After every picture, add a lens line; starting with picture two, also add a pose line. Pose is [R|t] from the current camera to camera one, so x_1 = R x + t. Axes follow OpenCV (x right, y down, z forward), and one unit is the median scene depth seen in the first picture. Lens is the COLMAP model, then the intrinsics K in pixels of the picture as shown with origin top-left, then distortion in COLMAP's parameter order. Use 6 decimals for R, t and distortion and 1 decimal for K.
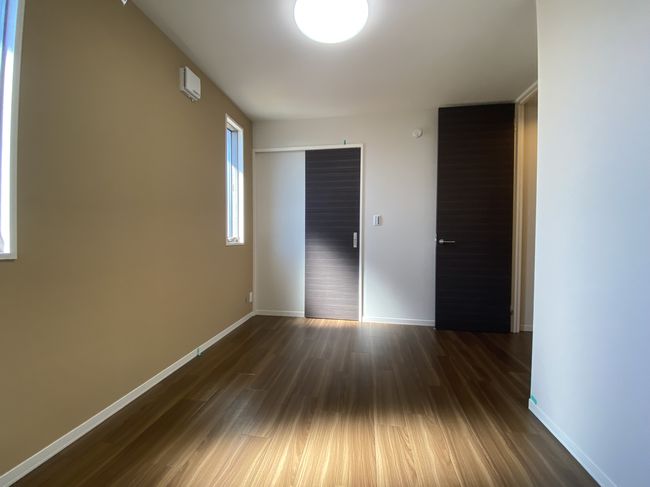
lens RADIAL K [[262.4, 0, 326.6], [0, 262.4, 241.8], [0, 0, 1]] dist [0.026706, -0.023167]
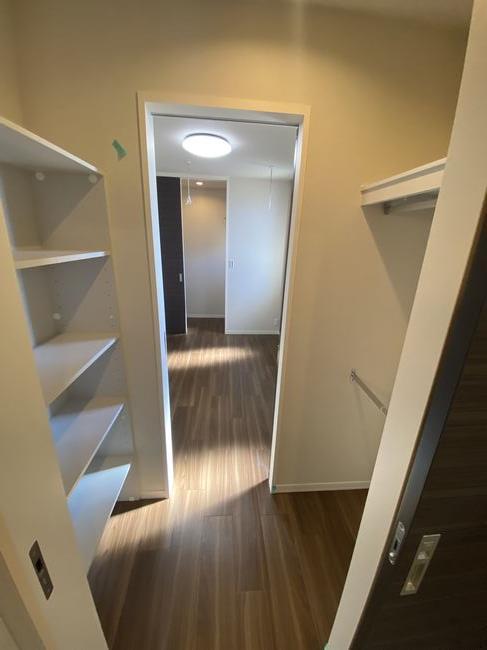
lens RADIAL K [[262.4, 0, 243.5], [0, 262.4, 325.0], [0, 0, 1]] dist [0.026706, -0.023167]
pose [[-0.975537, 0.033707, -0.217236, 0.202106], [-0.040066, 0.944364, 0.326451, -0.488966], [0.216154, 0.327169, -0.919912, 3.297812]]
